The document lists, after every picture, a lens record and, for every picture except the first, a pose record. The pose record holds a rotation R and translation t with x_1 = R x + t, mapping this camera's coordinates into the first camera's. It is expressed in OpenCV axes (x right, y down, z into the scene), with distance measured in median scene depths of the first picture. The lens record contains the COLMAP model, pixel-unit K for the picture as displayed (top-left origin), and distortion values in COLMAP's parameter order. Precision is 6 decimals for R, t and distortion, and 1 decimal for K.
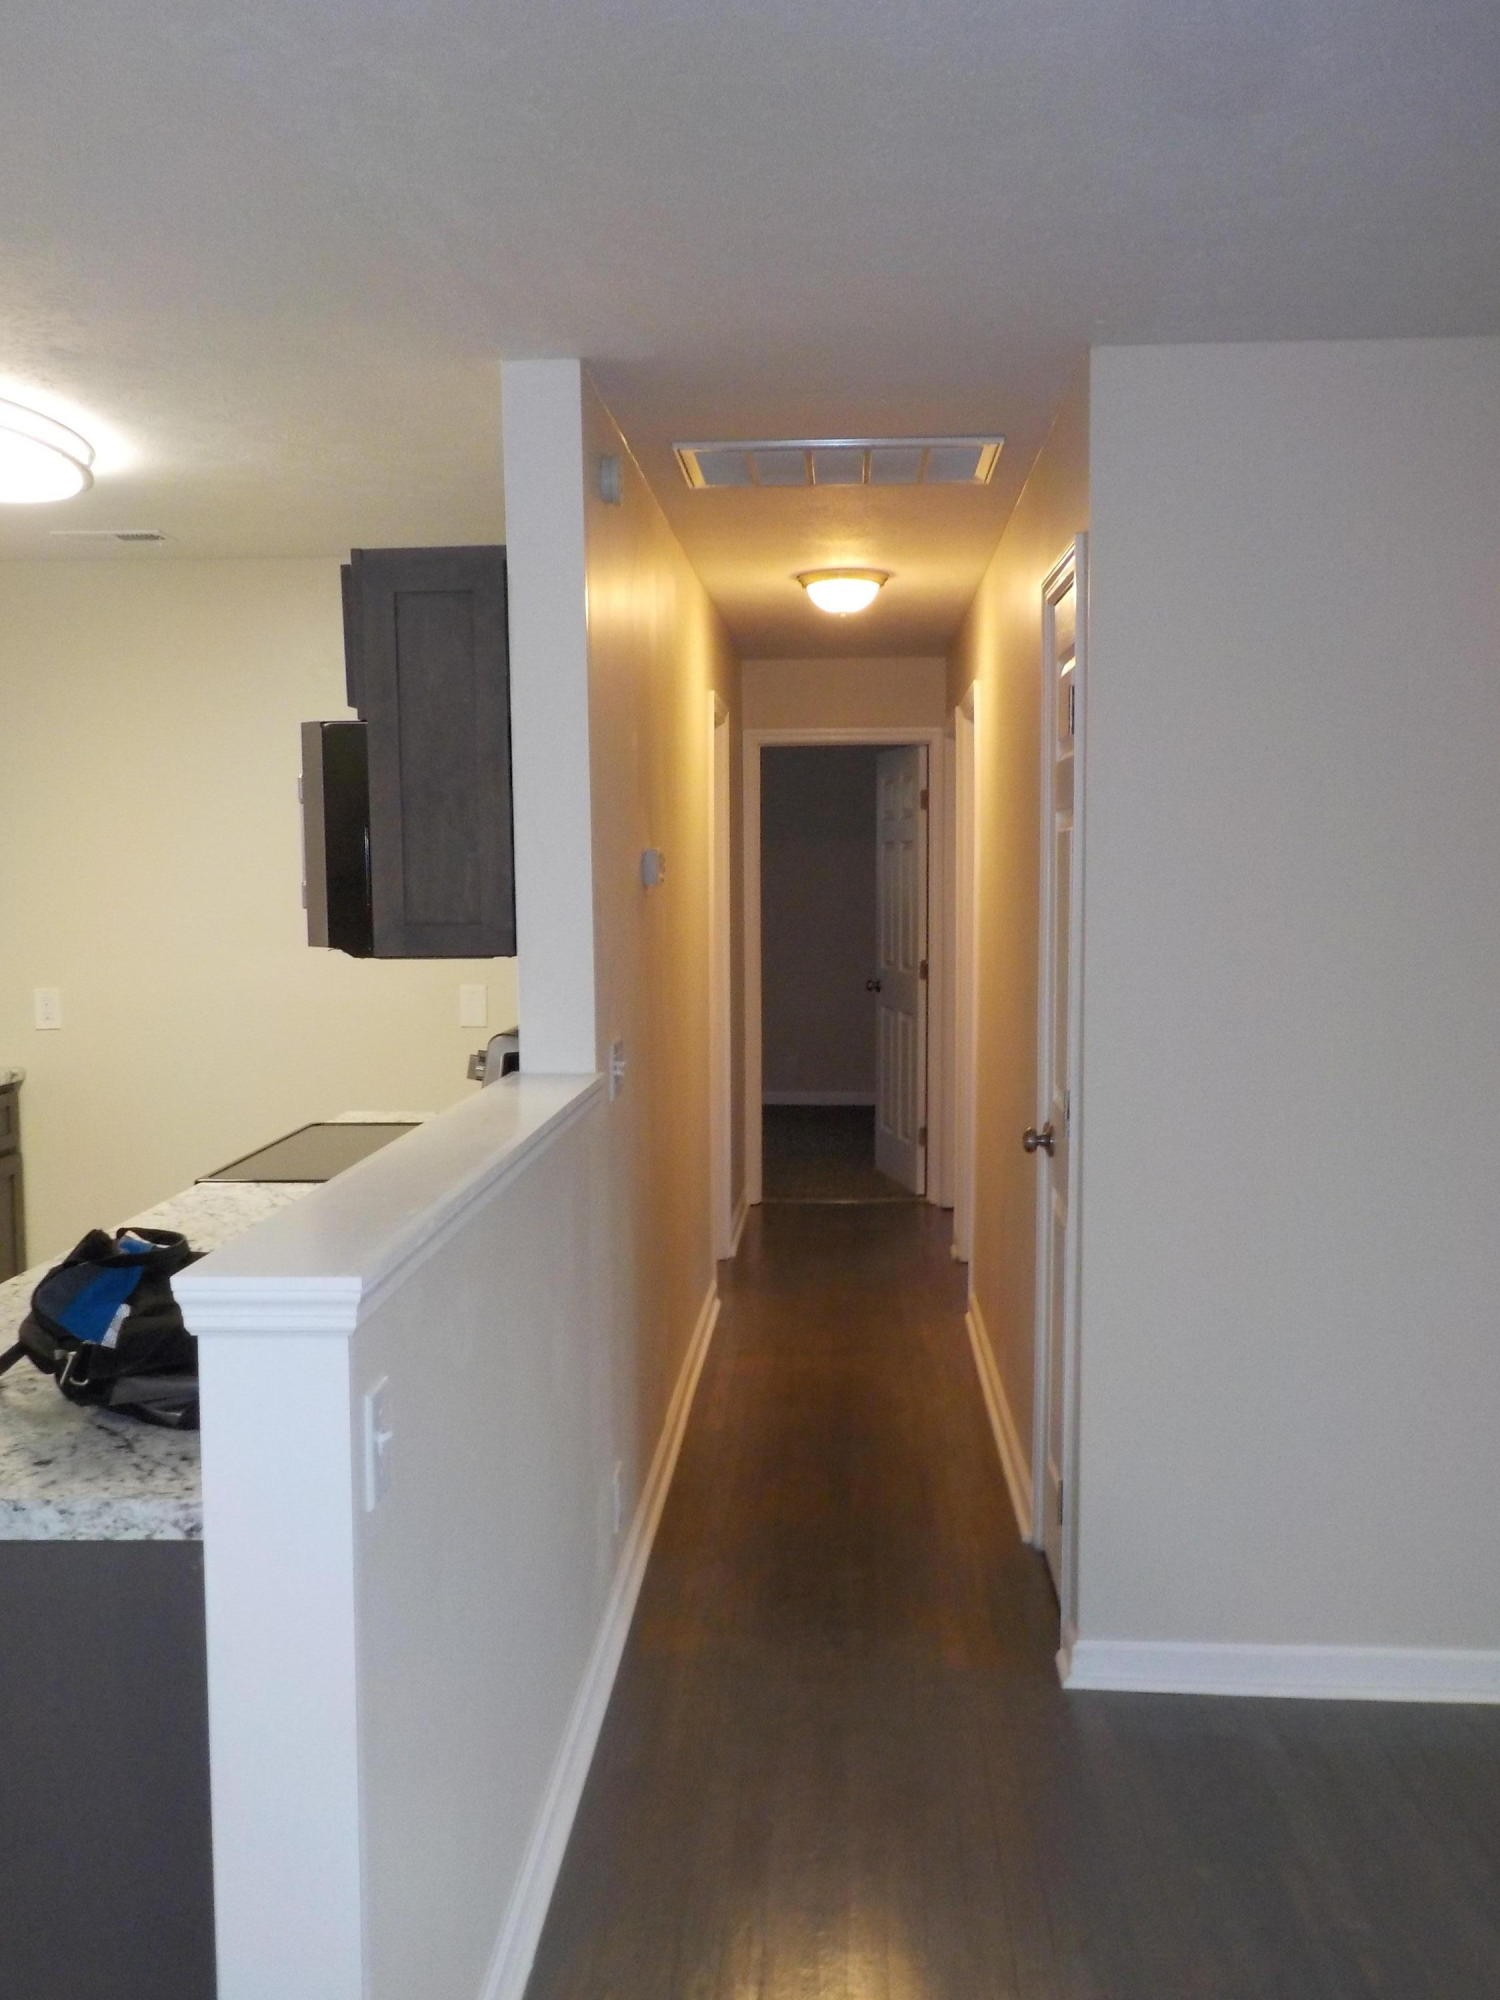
lens RADIAL K [[1813.6, 0, 758.6], [0, 1813.6, 1002.7], [0, 0, 1]] dist [-0.011206, 0.013356]
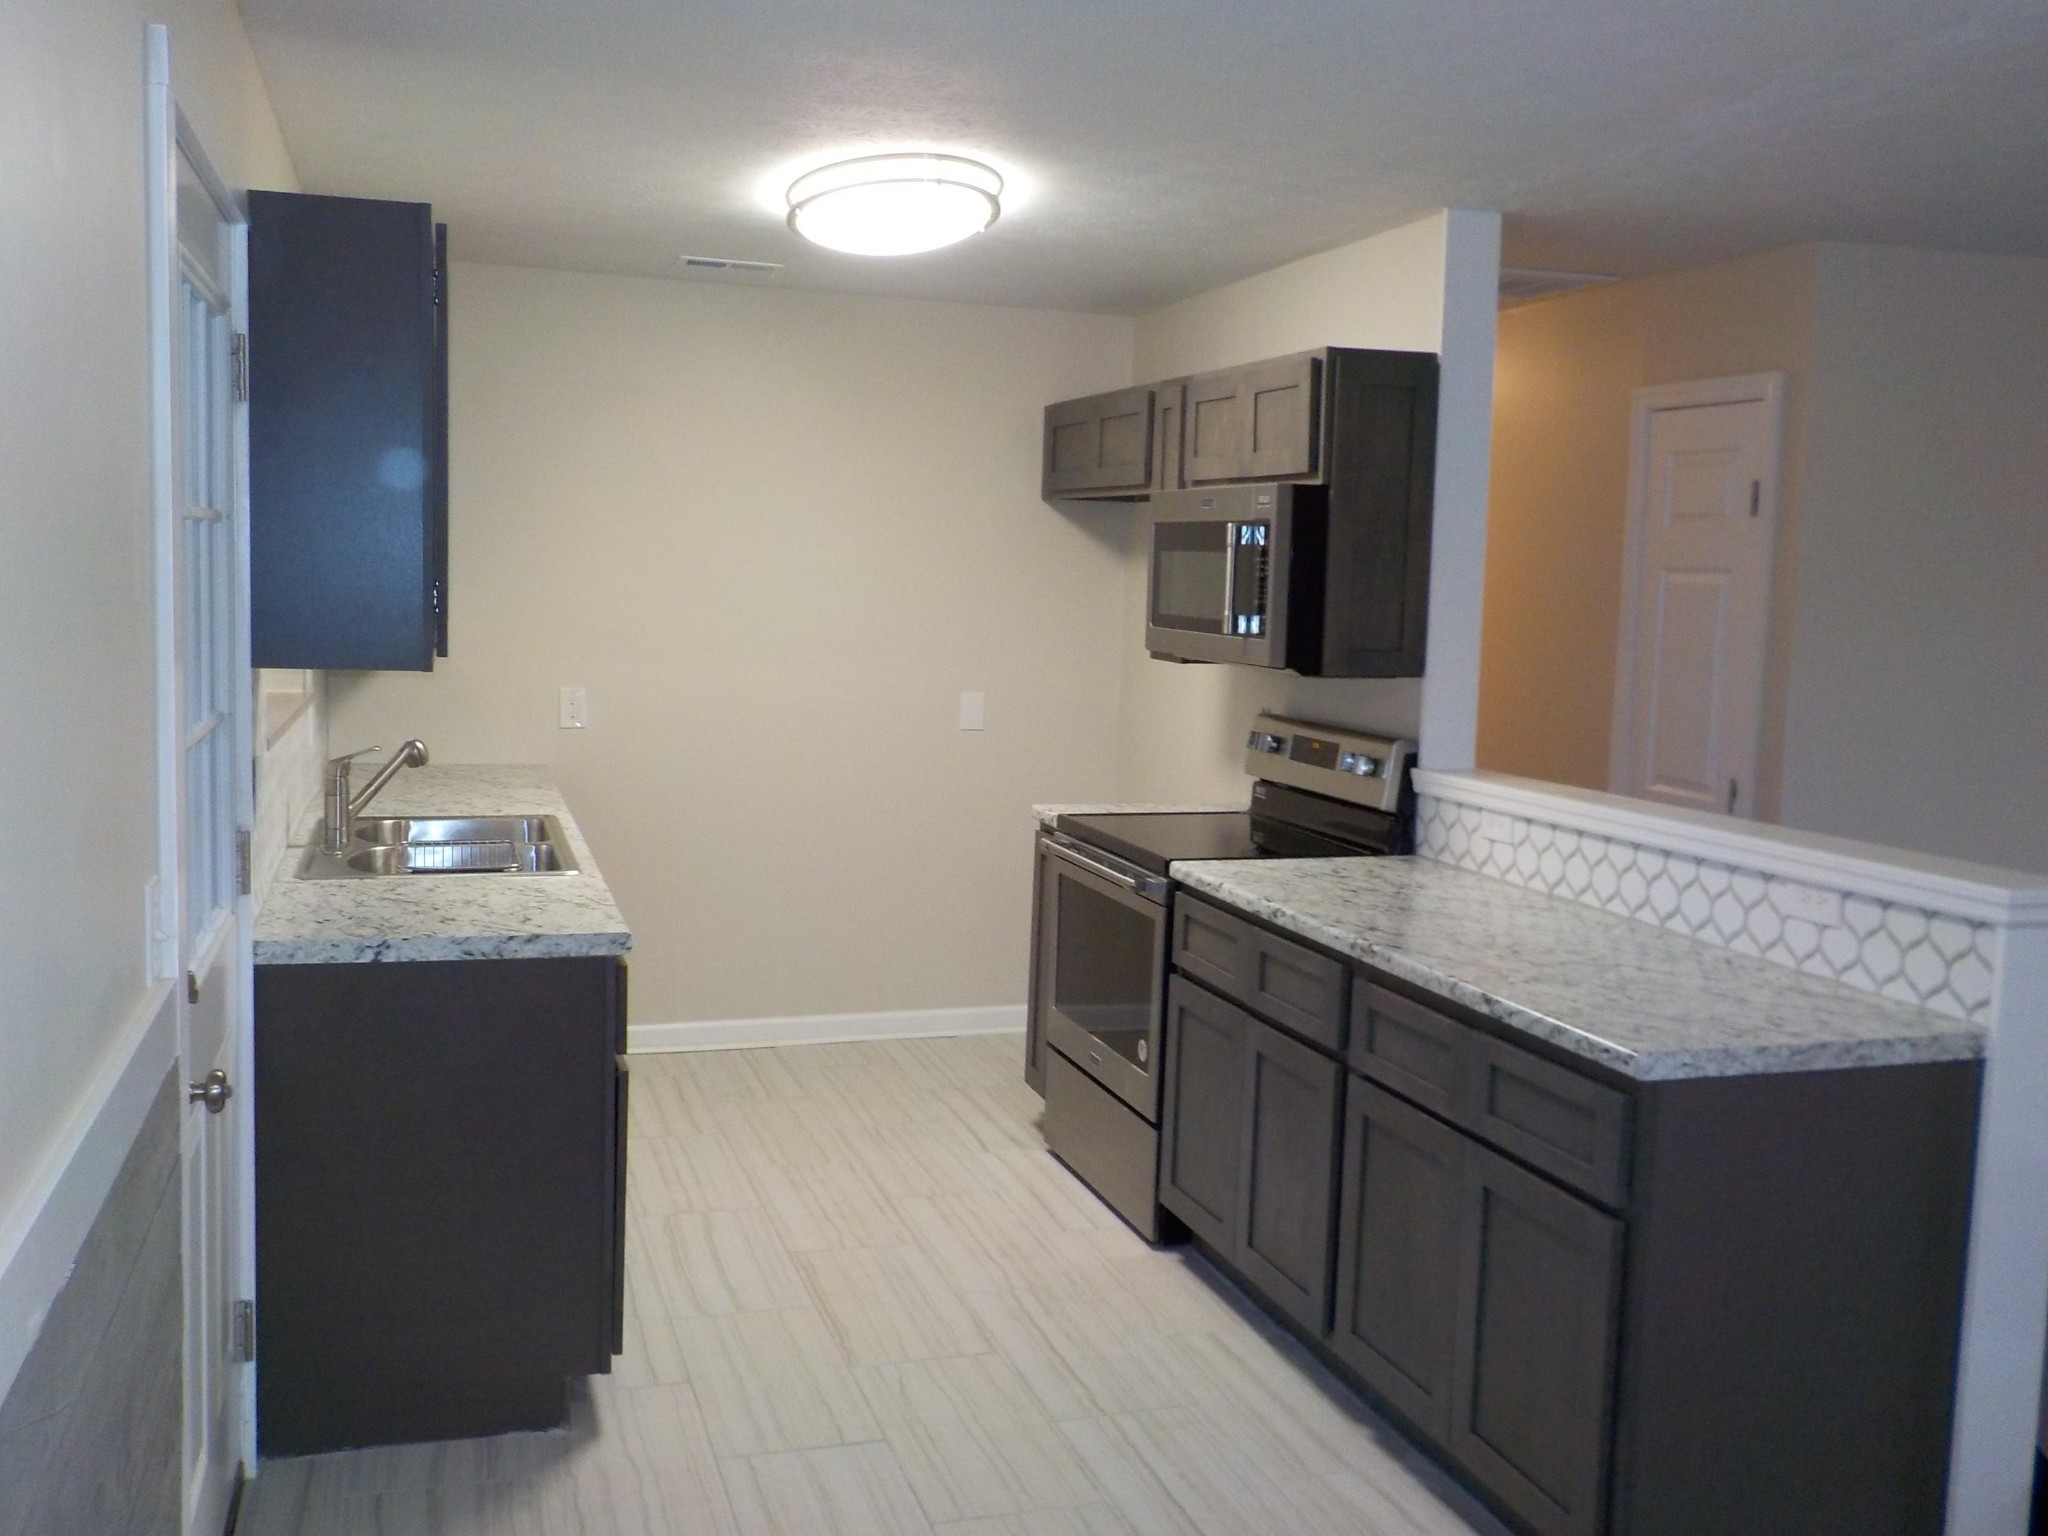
lens RADIAL K [[1857.1, 0, 1019.8], [0, 1857.1, 753.5], [0, 0, 1]] dist [-0.011206, 0.013356]
pose [[0.935977, 0.001202, 0.352060, -0.856841], [-0.012004, 0.999522, 0.028499, -0.006430], [-0.351857, -0.030901, 0.935543, -0.122430]]
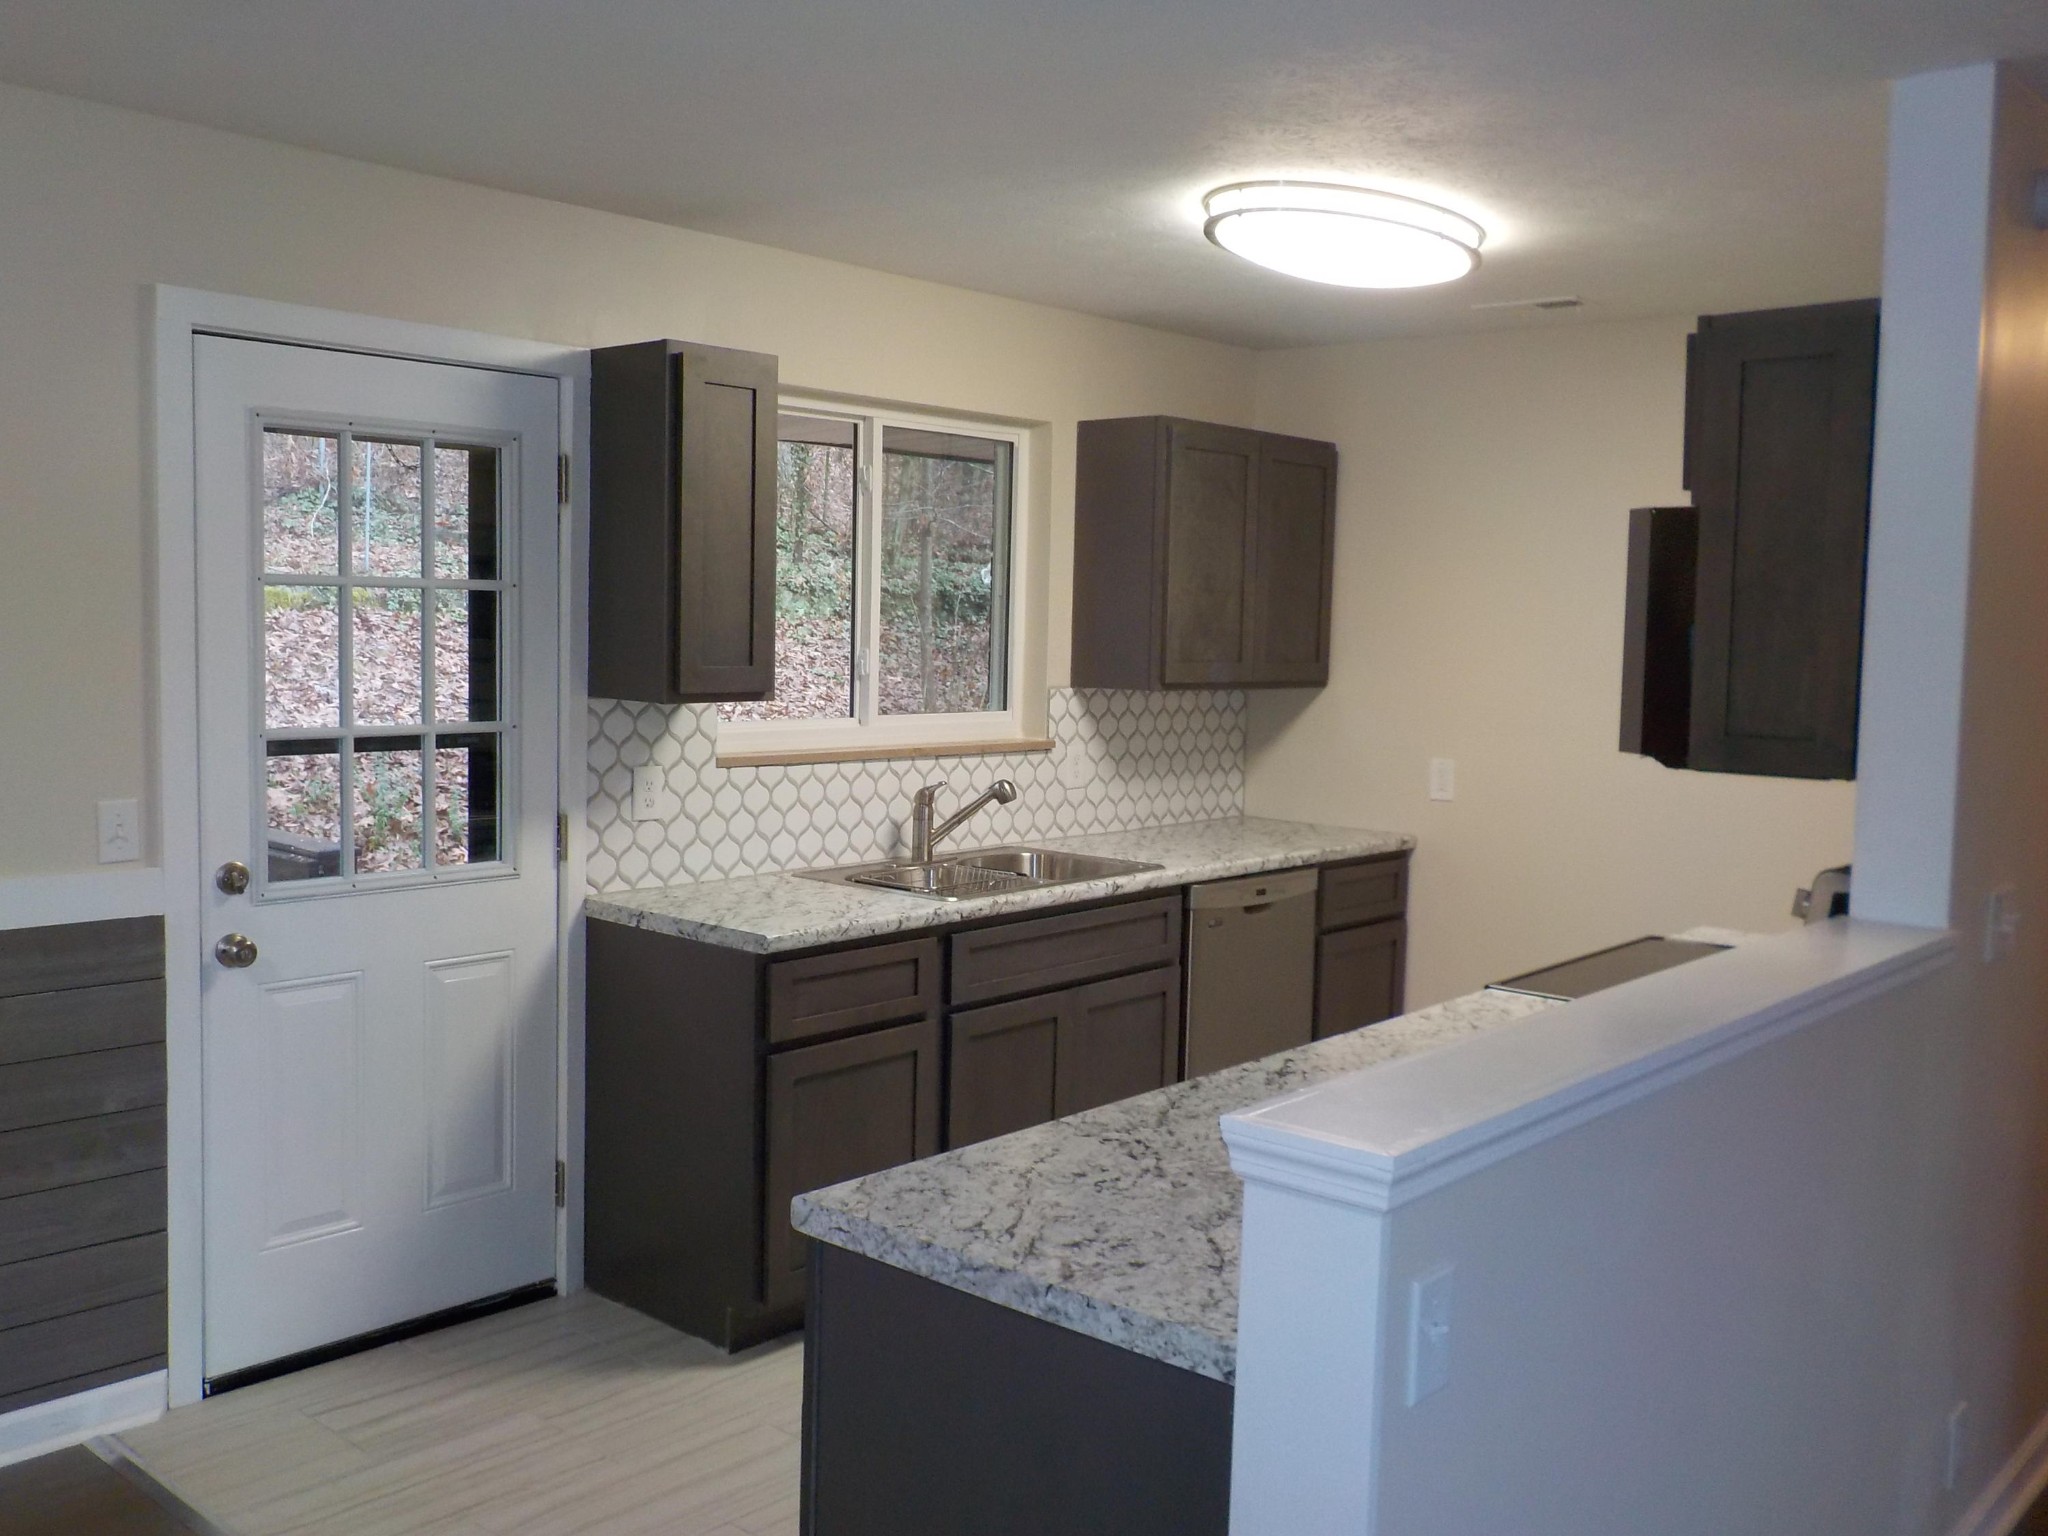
lens RADIAL K [[1857.1, 0, 964.1], [0, 1857.1, 740.8], [0, 0, 1]] dist [-0.011206, 0.013356]
pose [[0.768052, 0.066825, -0.636891, 0.097608], [-0.072064, 0.997242, 0.017730, -0.029355], [0.636320, 0.032279, 0.770750, 0.061758]]
